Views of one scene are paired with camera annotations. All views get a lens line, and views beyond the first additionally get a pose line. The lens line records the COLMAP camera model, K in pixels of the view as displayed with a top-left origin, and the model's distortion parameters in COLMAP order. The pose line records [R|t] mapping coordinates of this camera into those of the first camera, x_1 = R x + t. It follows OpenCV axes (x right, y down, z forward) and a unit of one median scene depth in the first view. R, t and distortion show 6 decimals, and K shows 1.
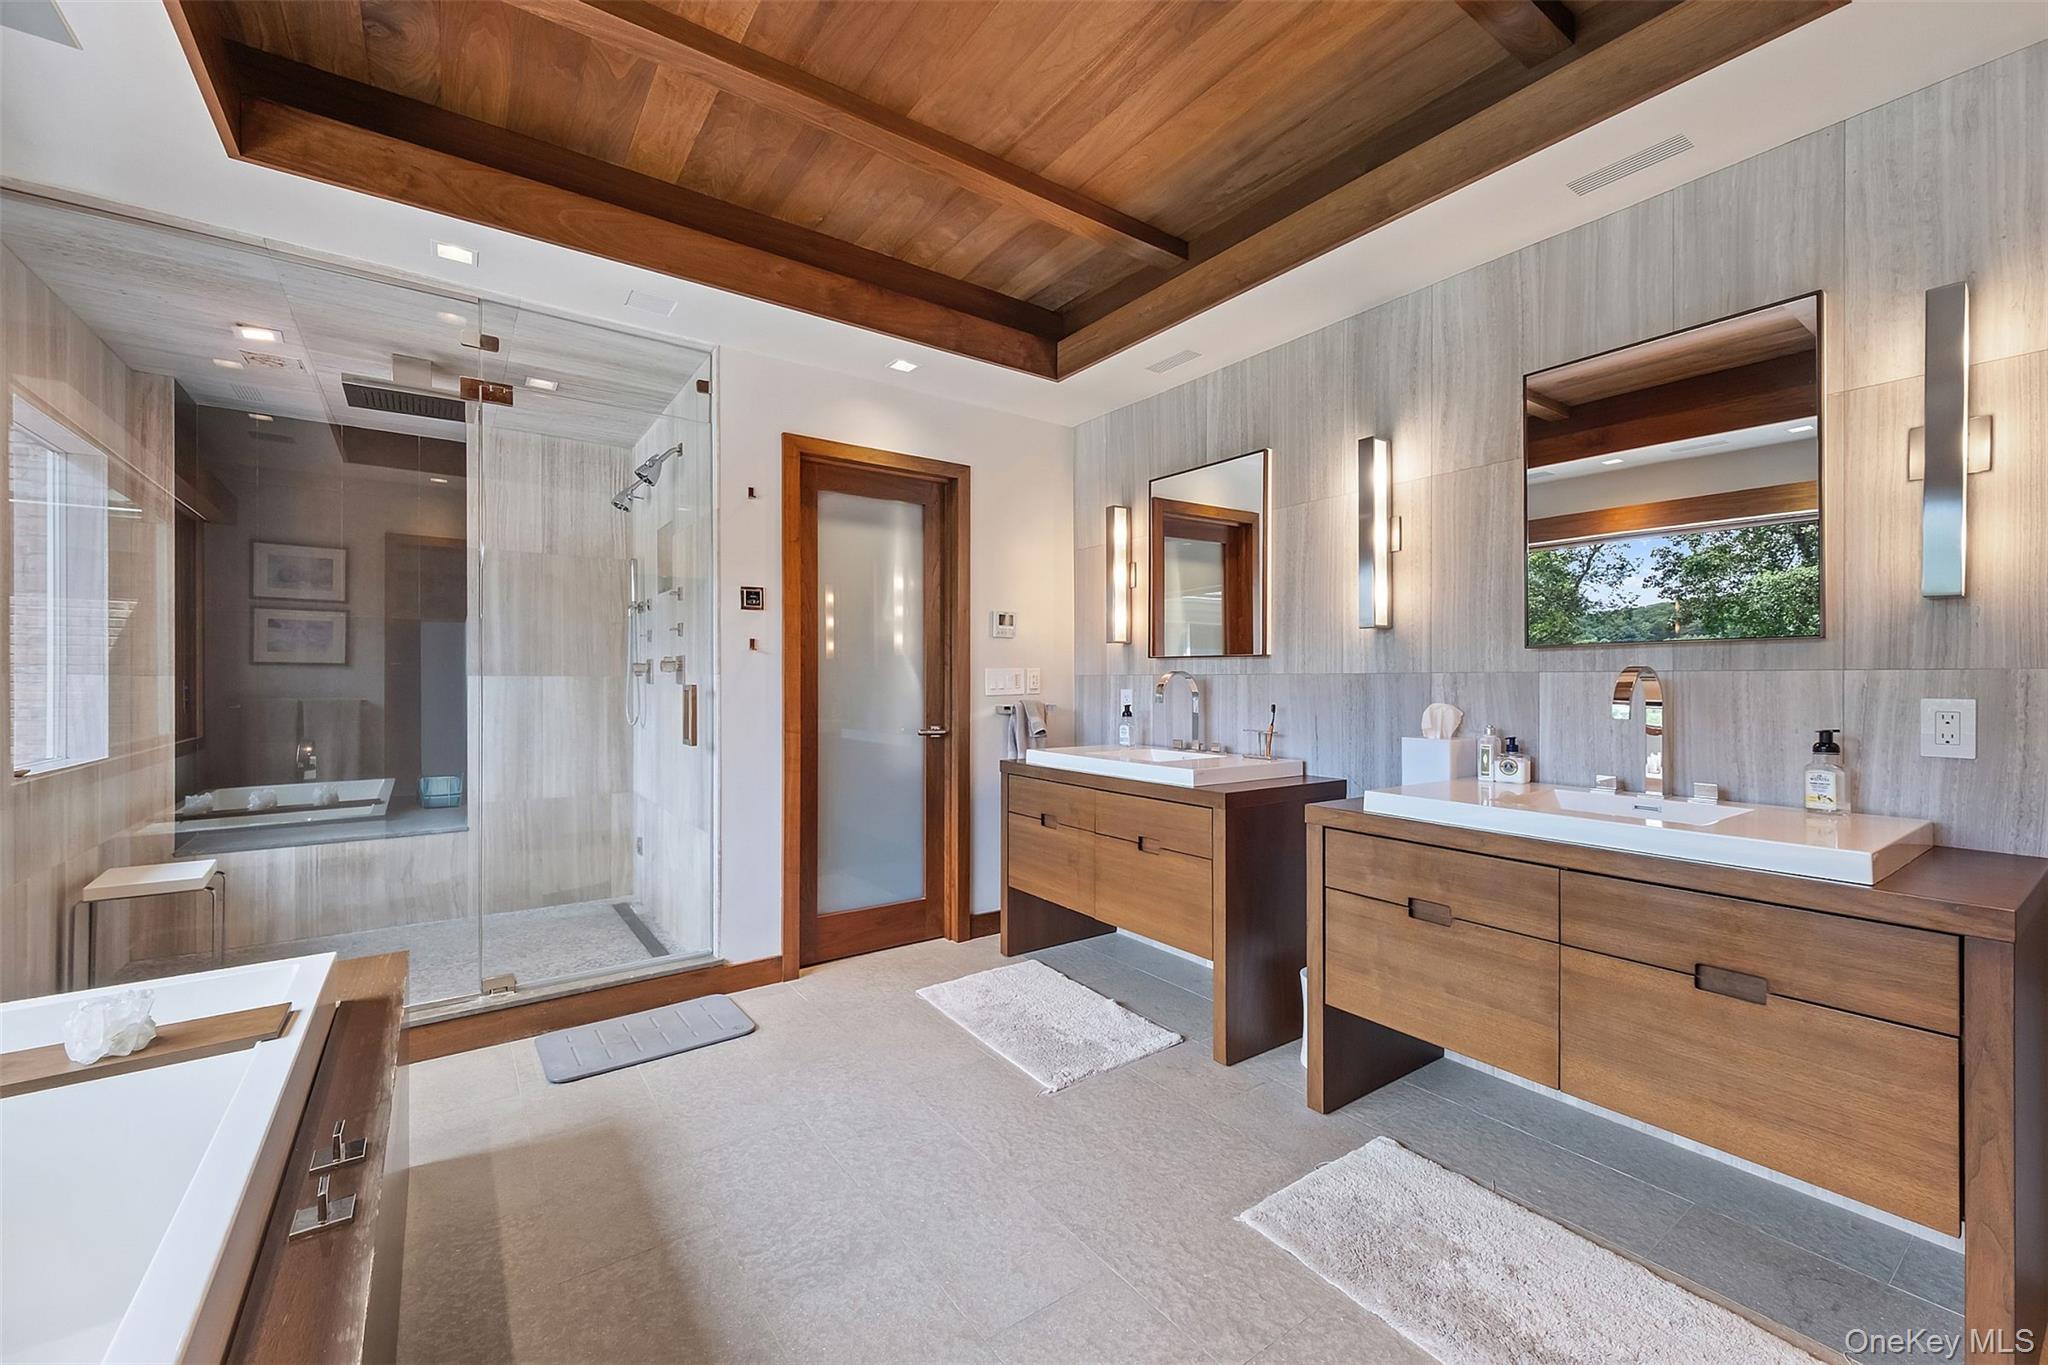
lens RADIAL K [[817.4, 0, 1024.3], [0, 817.4, 676.7], [0, 0, 1]] dist [0.003364, 0.000389]
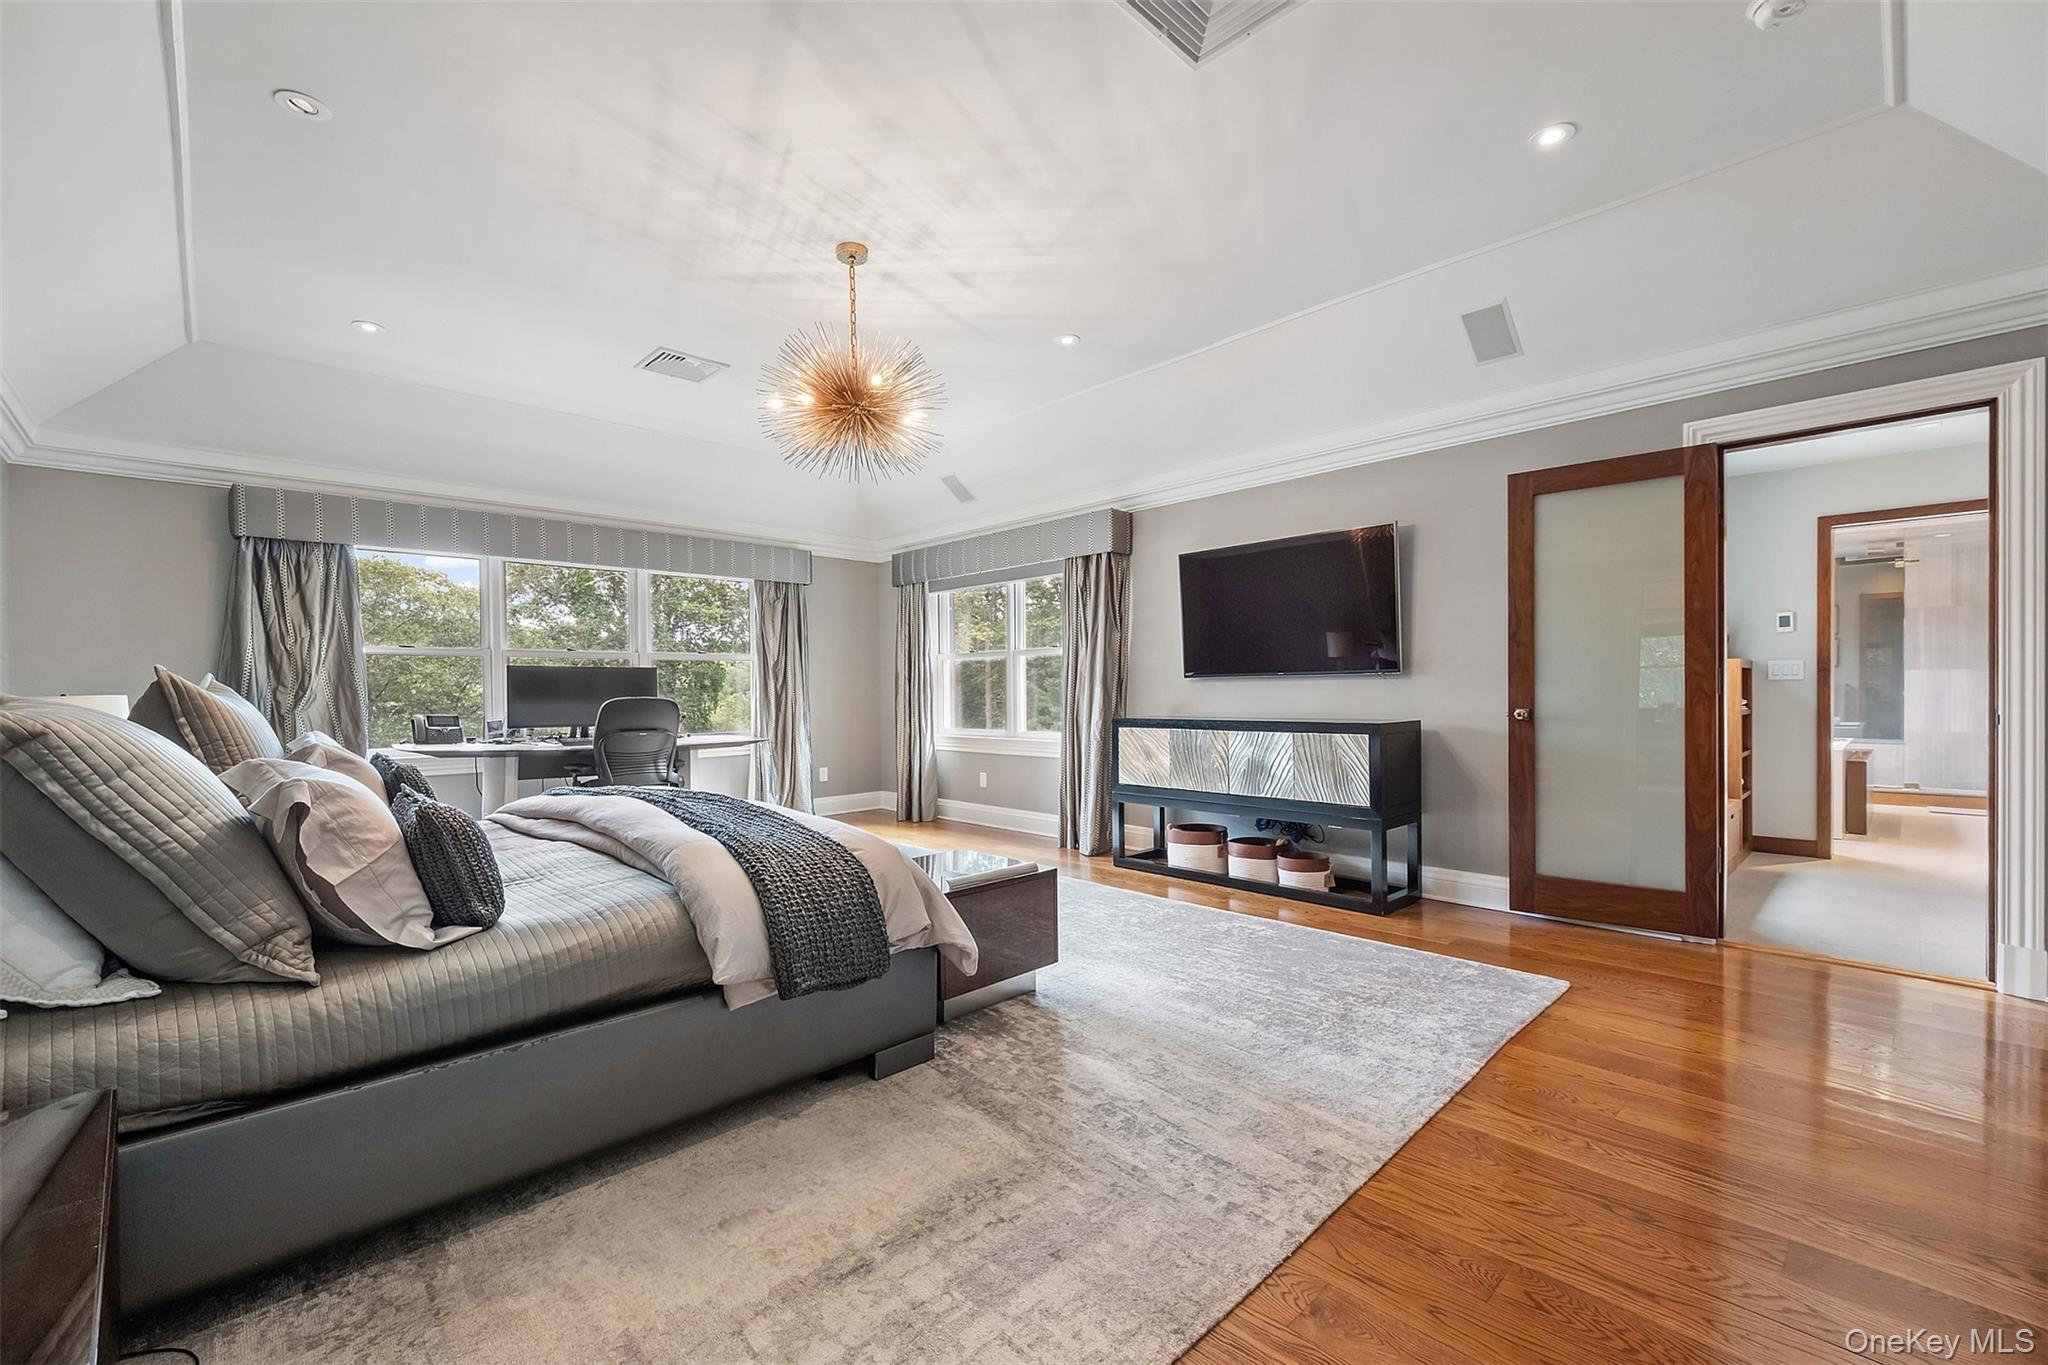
lens RADIAL K [[850.3, 0, 1077.8], [0, 850.3, 697.7], [0, 0, 1]] dist [0.009962, -0.000073]
pose [[0.173996, 0.013286, -0.984657, 1.451765], [0.010939, 0.999821, 0.015424, 0.018887], [0.984686, -0.013455, 0.173820, -1.902078]]
